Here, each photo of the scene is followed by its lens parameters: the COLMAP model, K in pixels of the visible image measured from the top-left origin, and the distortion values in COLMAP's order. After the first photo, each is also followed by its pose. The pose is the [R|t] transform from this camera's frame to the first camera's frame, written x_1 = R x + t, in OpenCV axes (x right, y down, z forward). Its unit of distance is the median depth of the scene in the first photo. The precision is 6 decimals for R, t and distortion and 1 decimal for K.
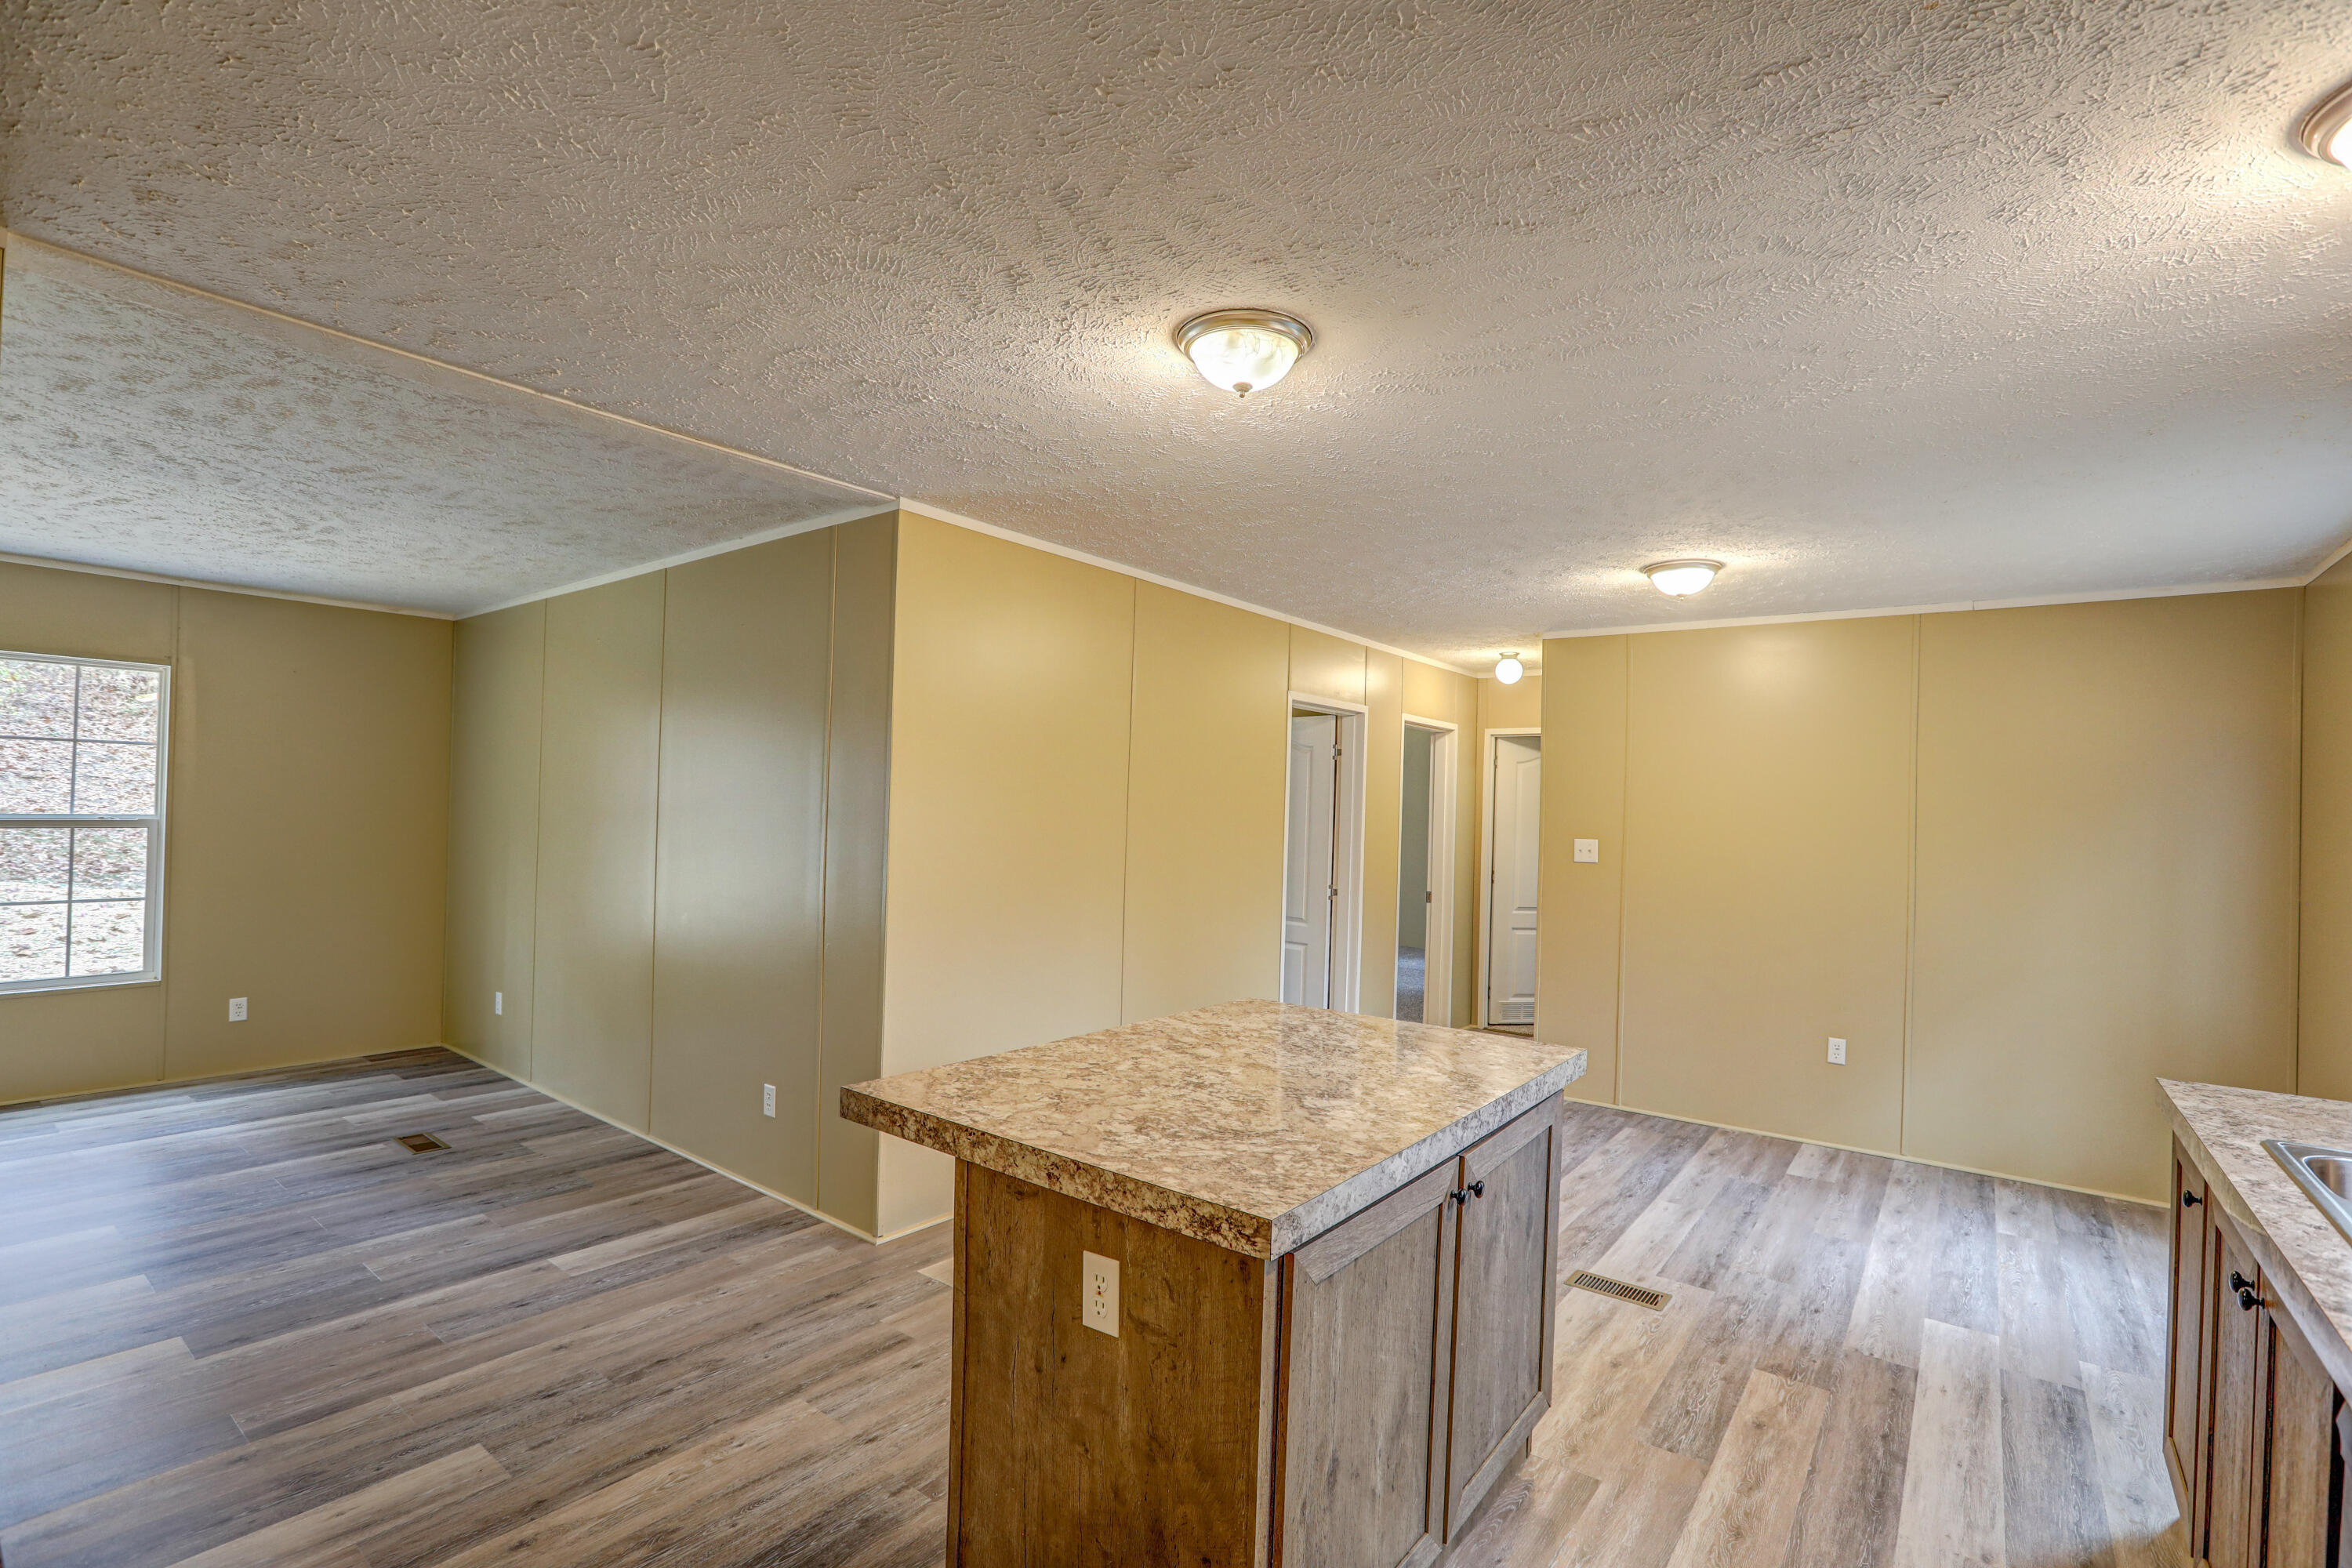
lens RADIAL K [[1074.1, 0, 1166.4], [0, 1074.1, 789.3], [0, 0, 1]] dist [-0.038139, 0.012134]
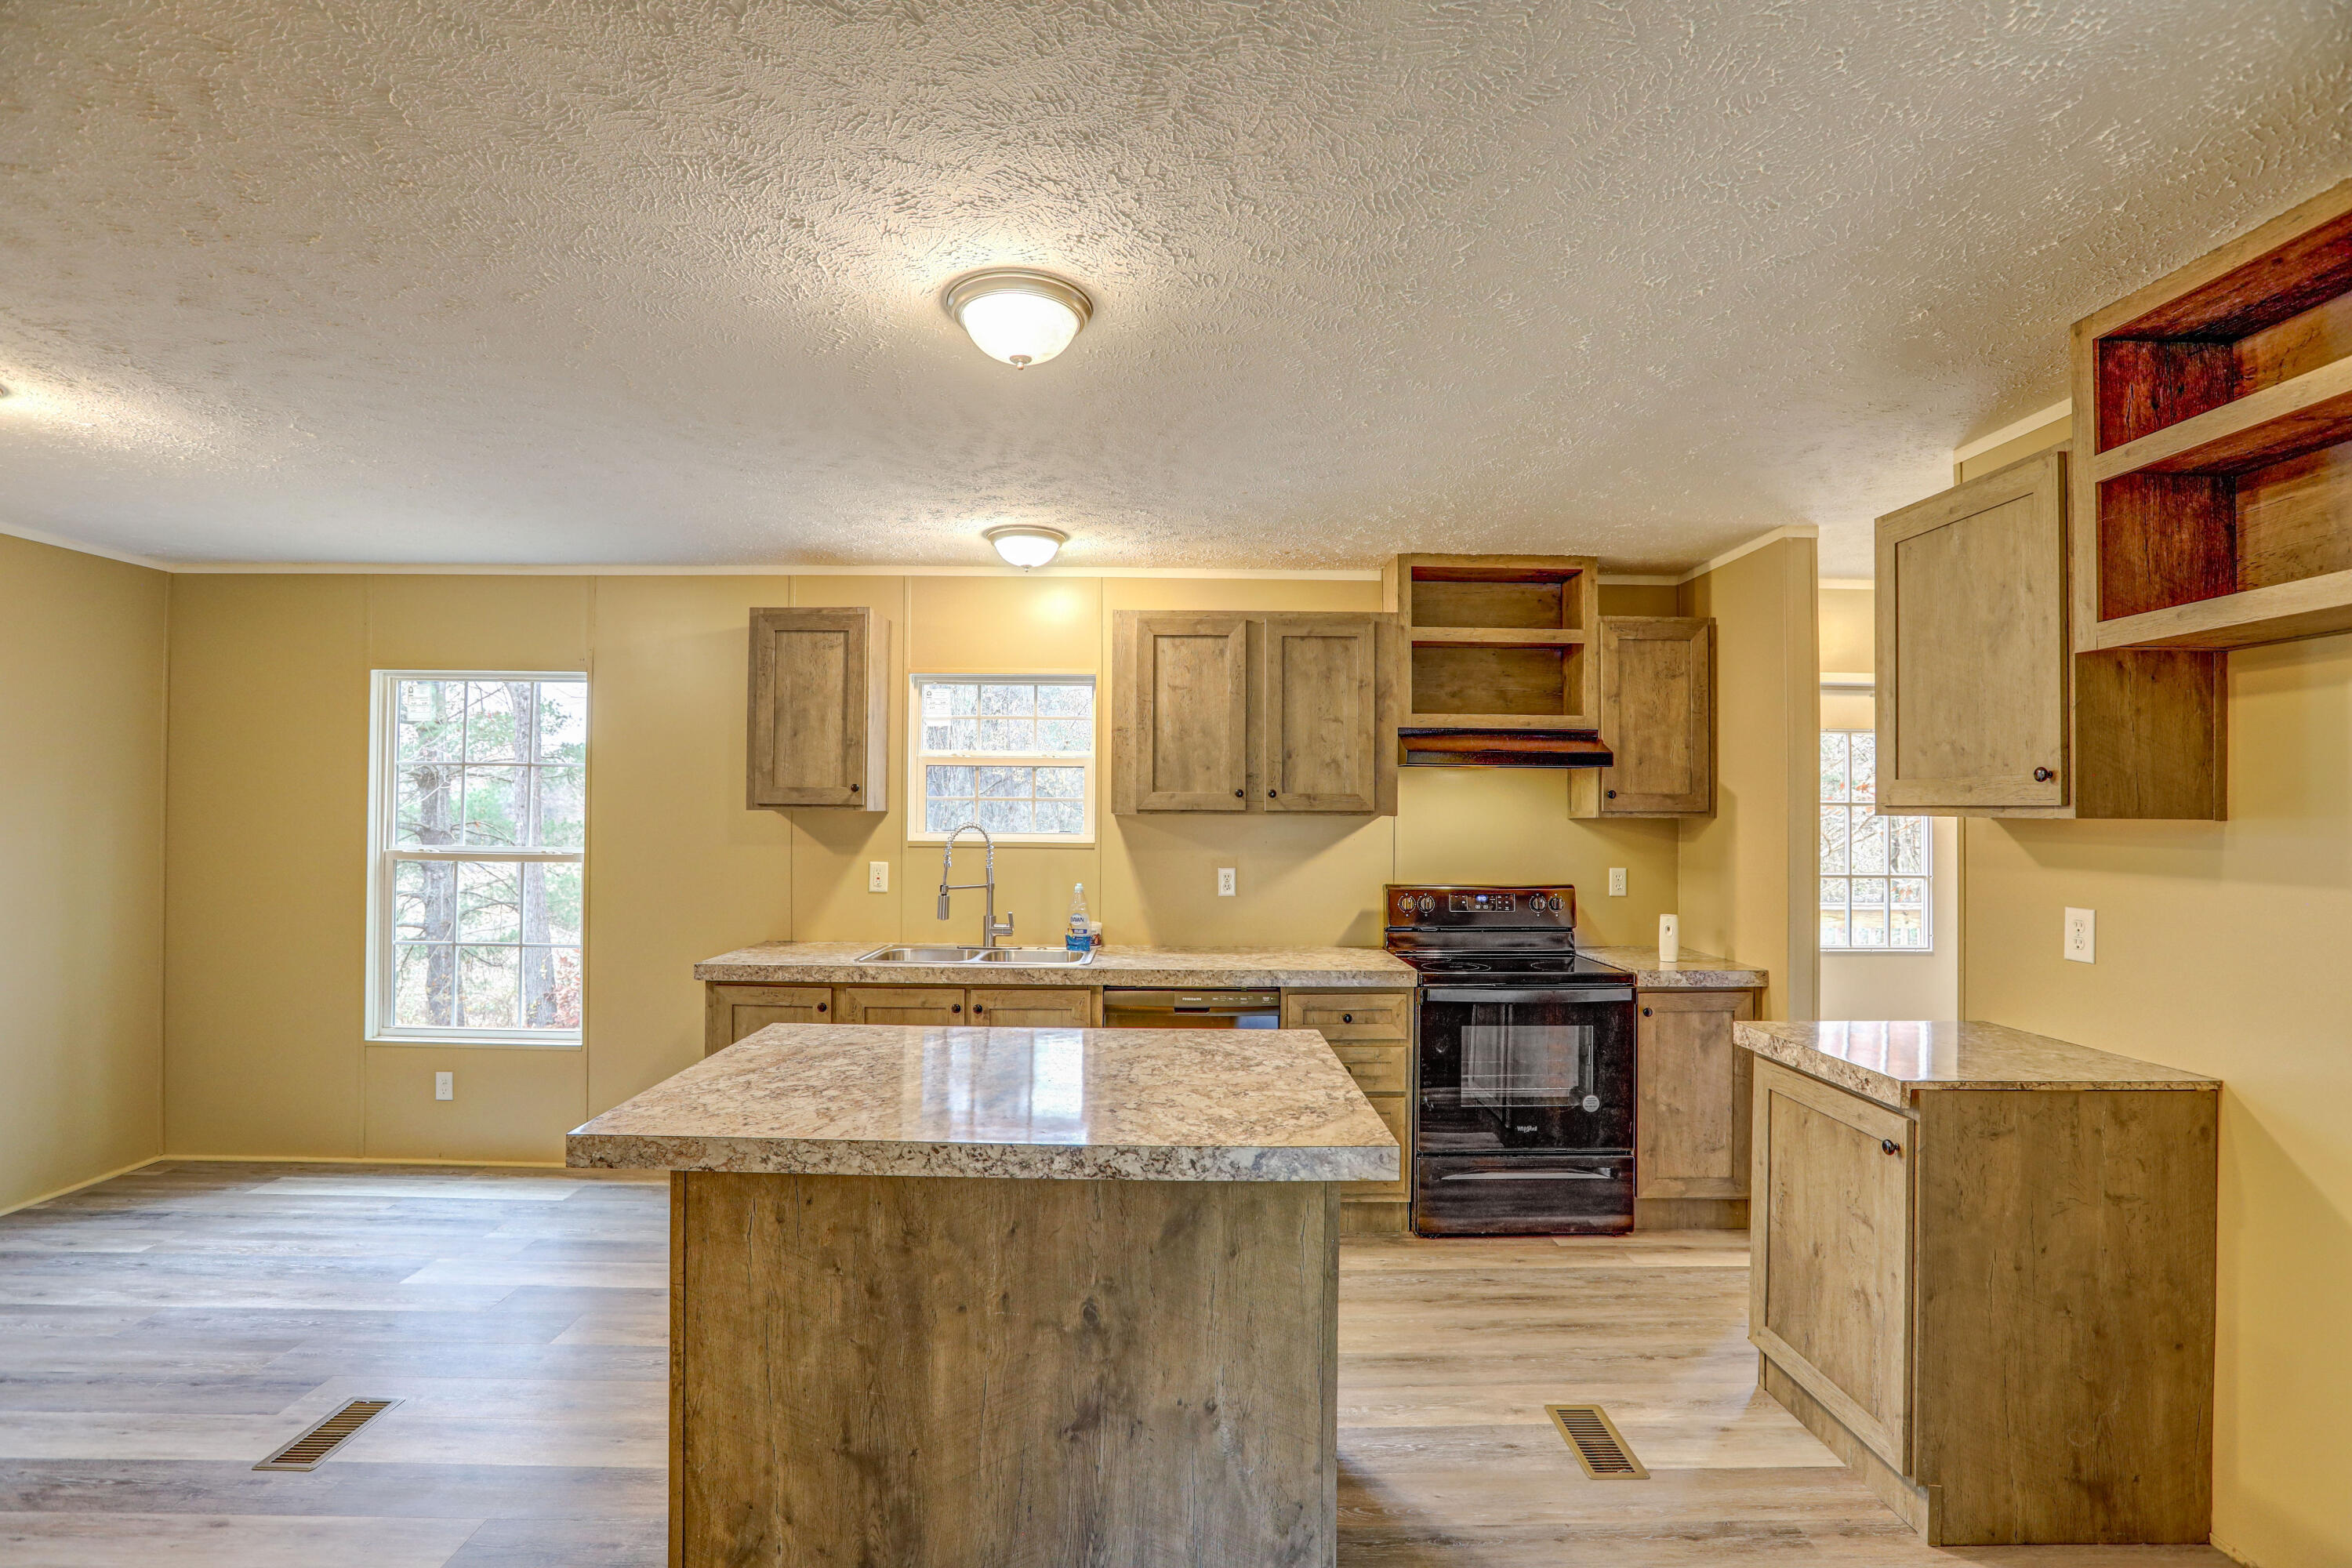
lens RADIAL K [[1074.1, 0, 1181.9], [0, 1074.1, 788.5], [0, 0, 1]] dist [-0.038139, 0.012134]
pose [[-0.618196, -0.017416, 0.785831, -0.440963], [-0.038121, 0.999242, -0.007844, -0.000104], [-0.785099, -0.034805, -0.618391, 0.849706]]
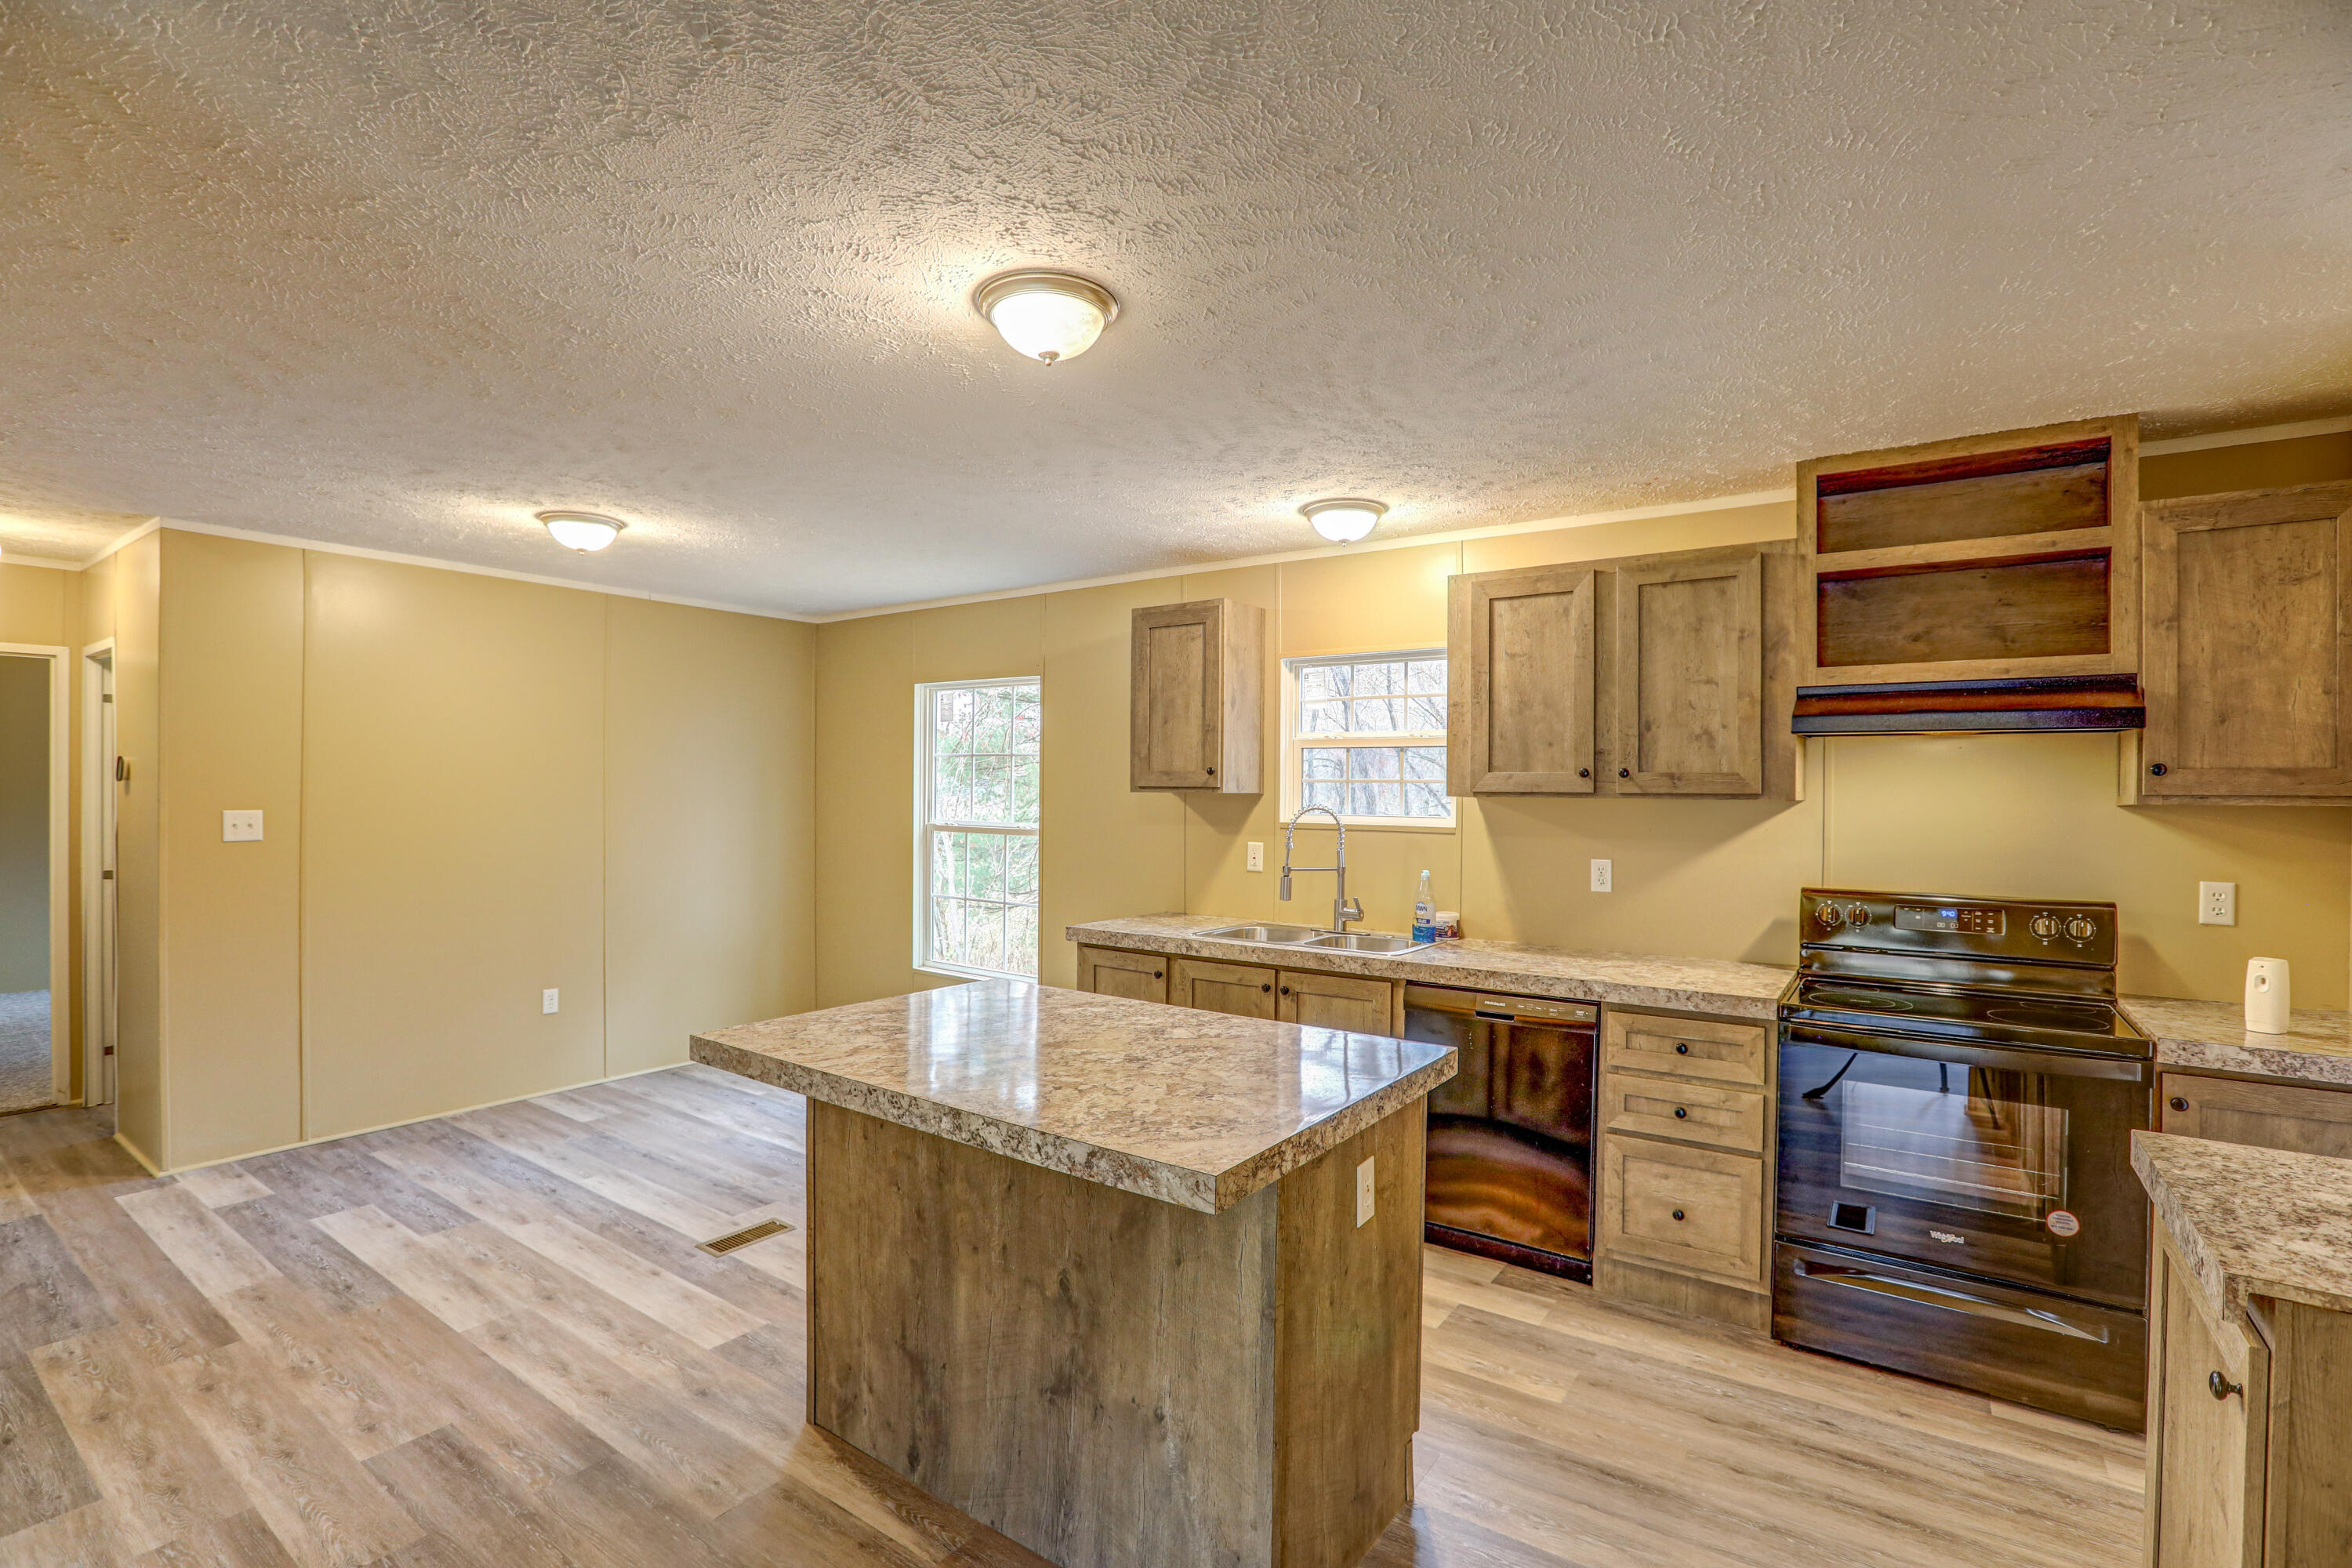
lens RADIAL K [[1074.1, 0, 1179.3], [0, 1074.1, 787.5], [0, 0, 1]] dist [-0.038139, 0.012134]
pose [[-0.043559, -0.027882, 0.998662, -0.531498], [-0.026167, 0.999299, 0.026759, -0.008772], [-0.998708, -0.024966, -0.044258, 0.535616]]
